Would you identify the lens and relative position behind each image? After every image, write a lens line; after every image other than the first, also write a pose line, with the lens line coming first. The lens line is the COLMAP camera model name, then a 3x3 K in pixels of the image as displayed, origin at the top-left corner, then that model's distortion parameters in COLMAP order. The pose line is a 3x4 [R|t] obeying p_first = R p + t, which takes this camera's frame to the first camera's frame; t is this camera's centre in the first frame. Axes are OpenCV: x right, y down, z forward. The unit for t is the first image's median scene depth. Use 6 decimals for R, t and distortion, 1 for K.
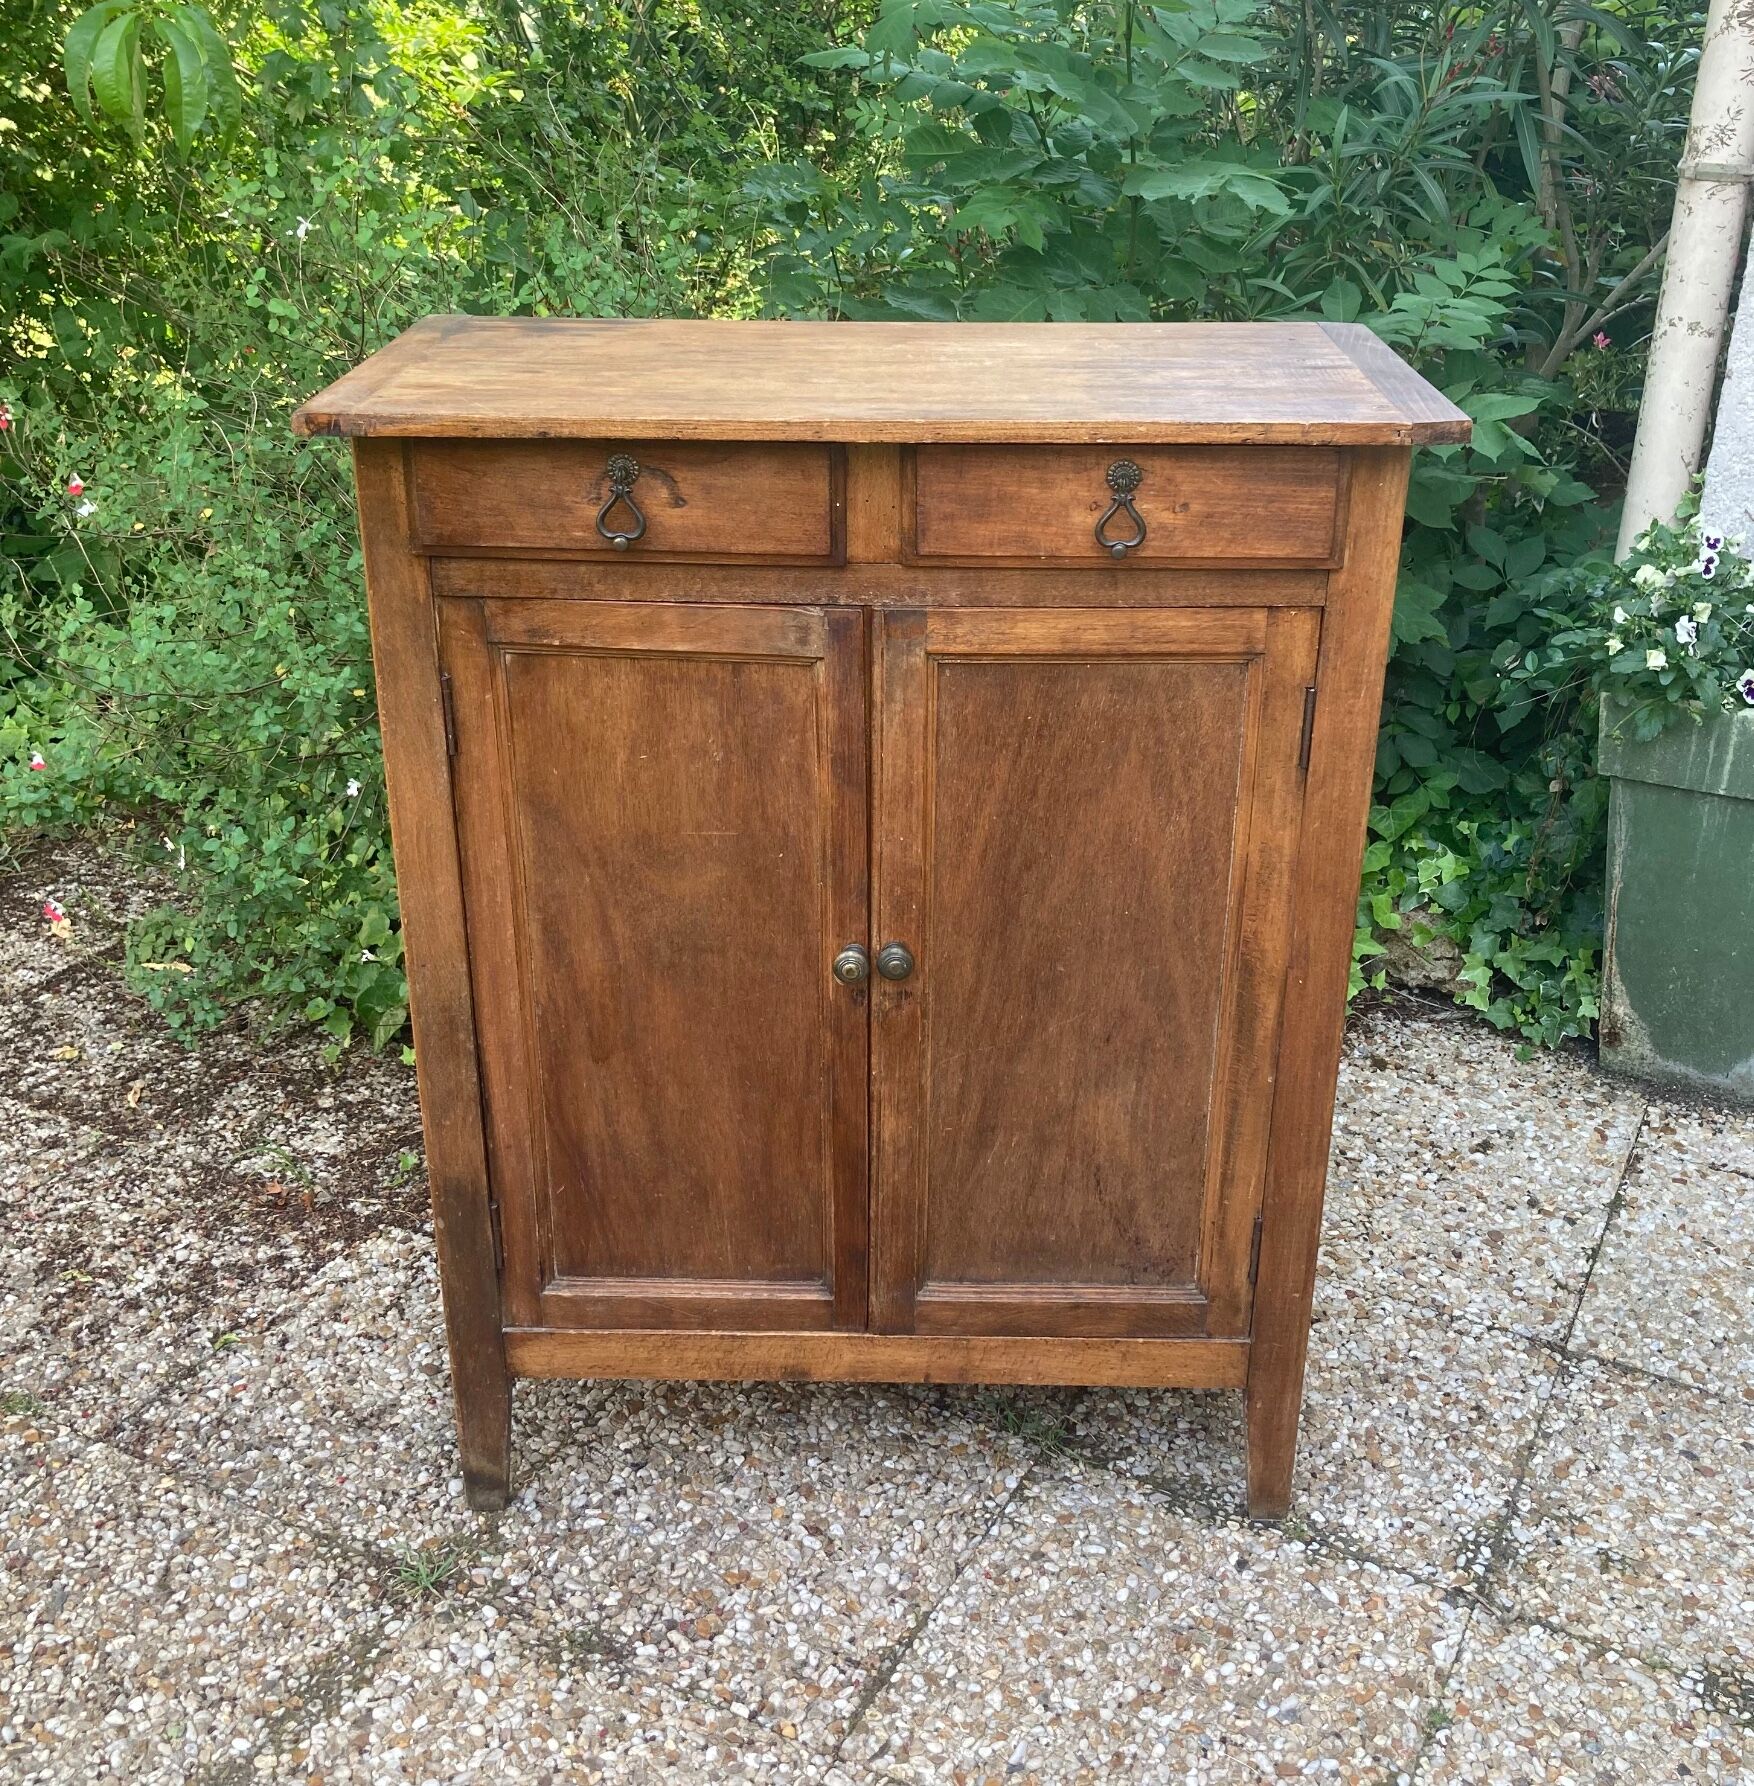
lens RADIAL K [[1998.0, 0, 897.0], [0, 1998.0, 858.8], [0, 0, 1]] dist [0.007734, 0.000000]
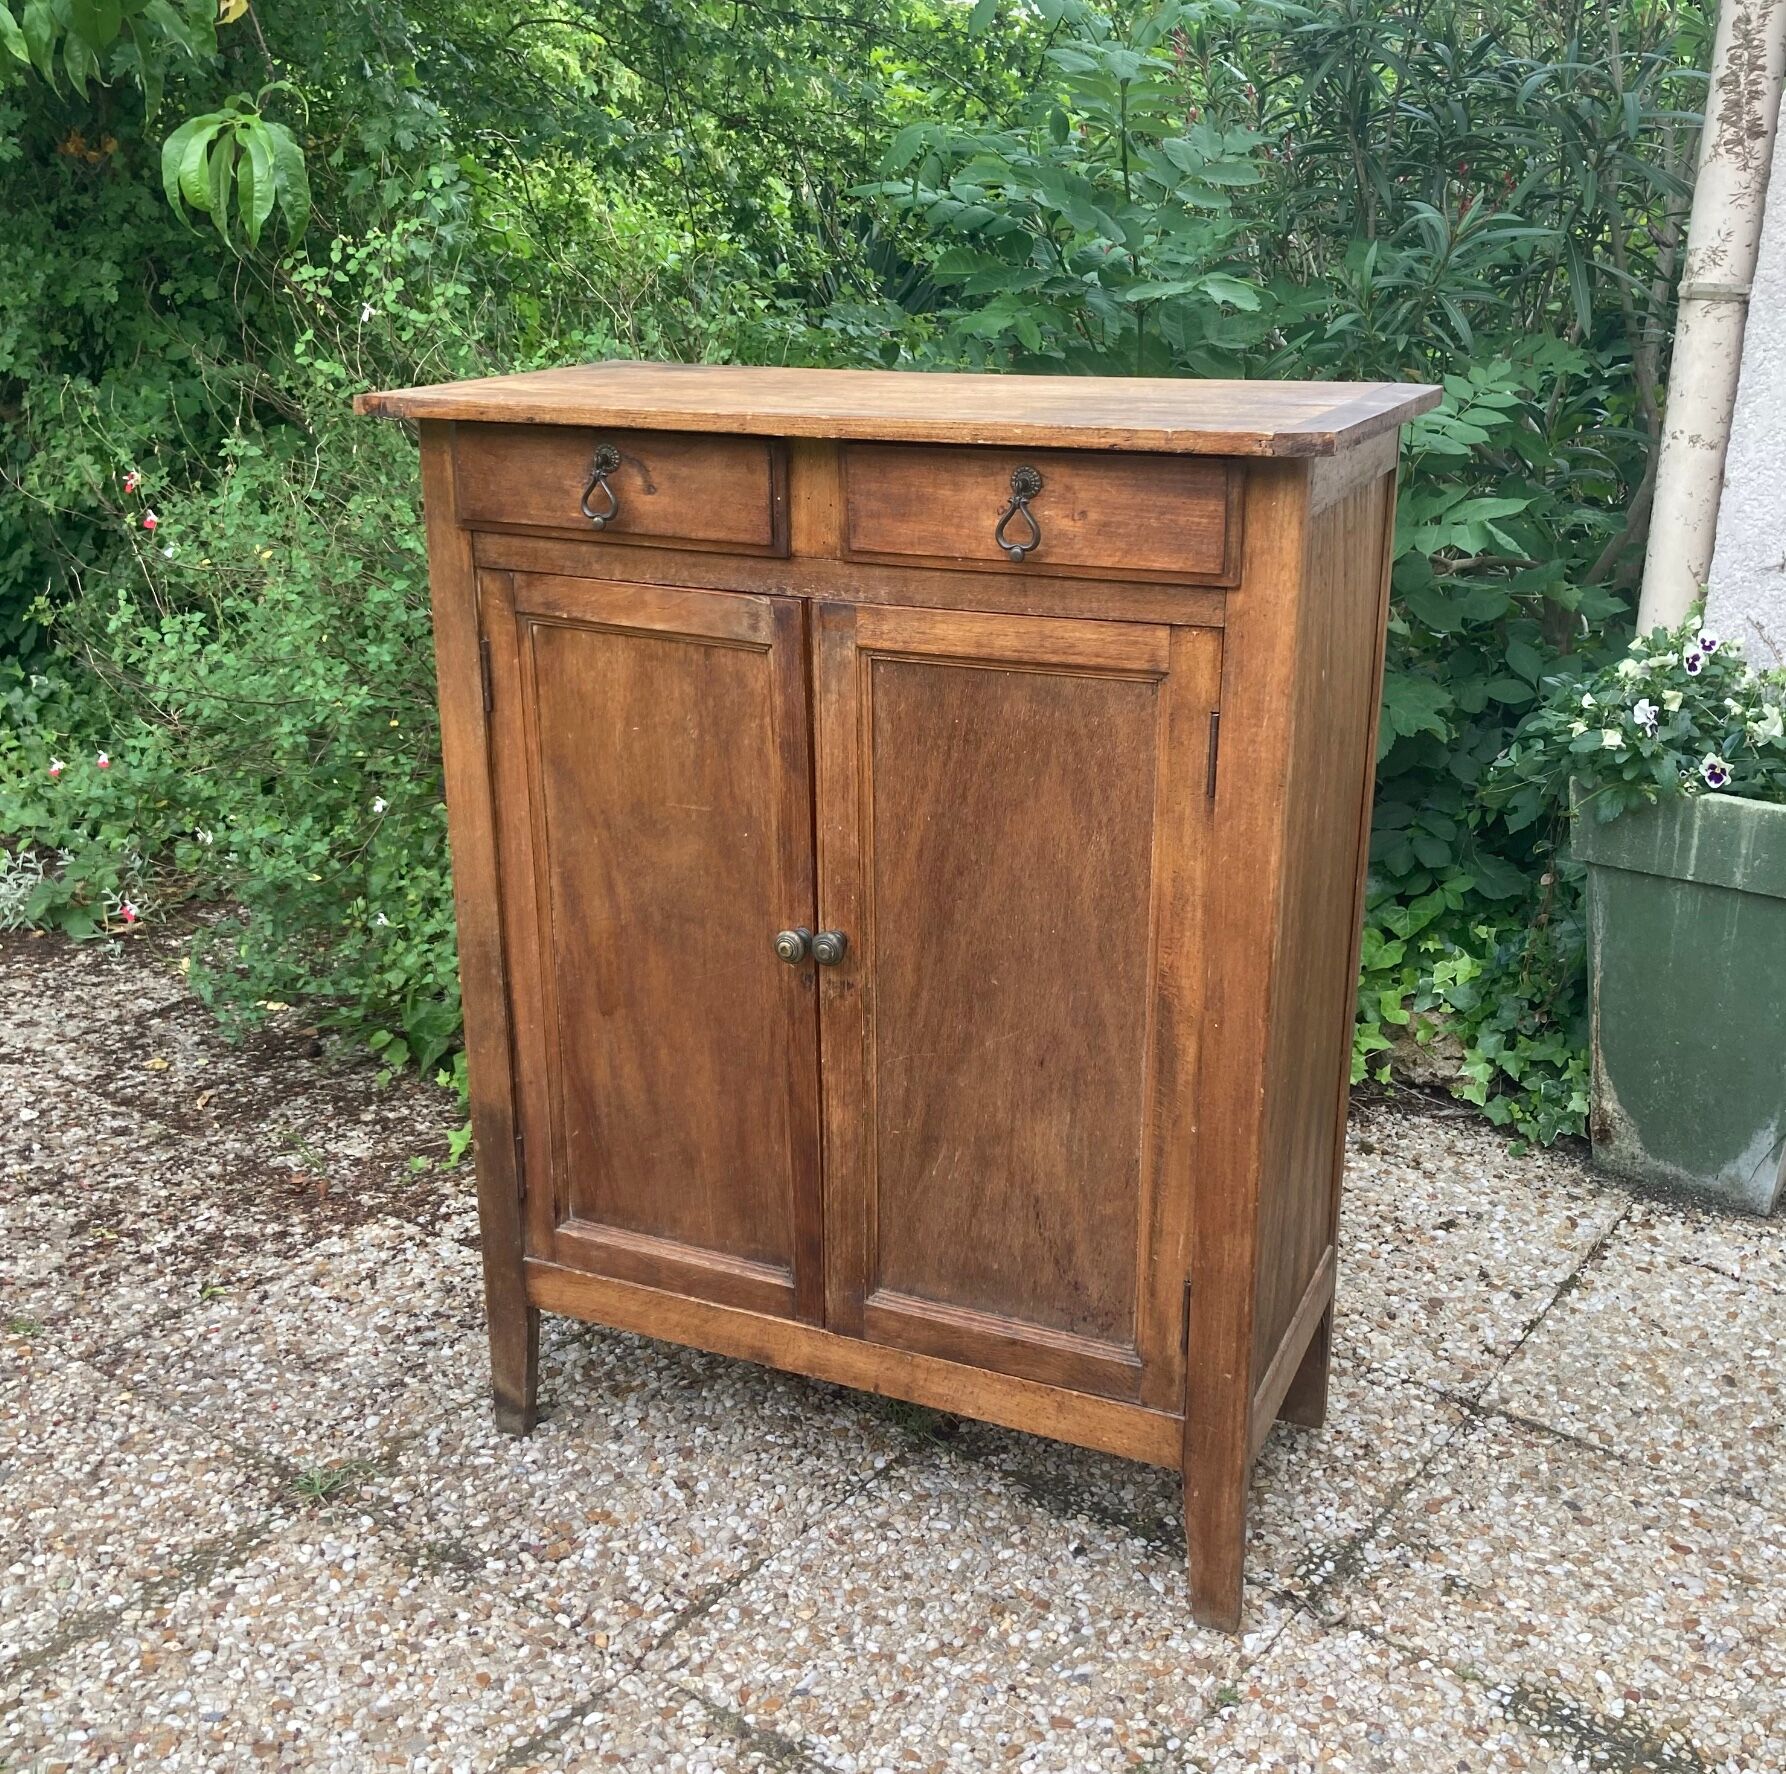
lens RADIAL K [[1993.7, 0, 891.7], [0, 1993.7, 861.1], [0, 0, 1]] dist [0.005285, 0.000000]
pose [[0.987889, 0.044312, -0.148702, 0.210152], [-0.060864, 0.992213, -0.108673, 0.117537], [0.142728, 0.116408, 0.982893, -0.055939]]
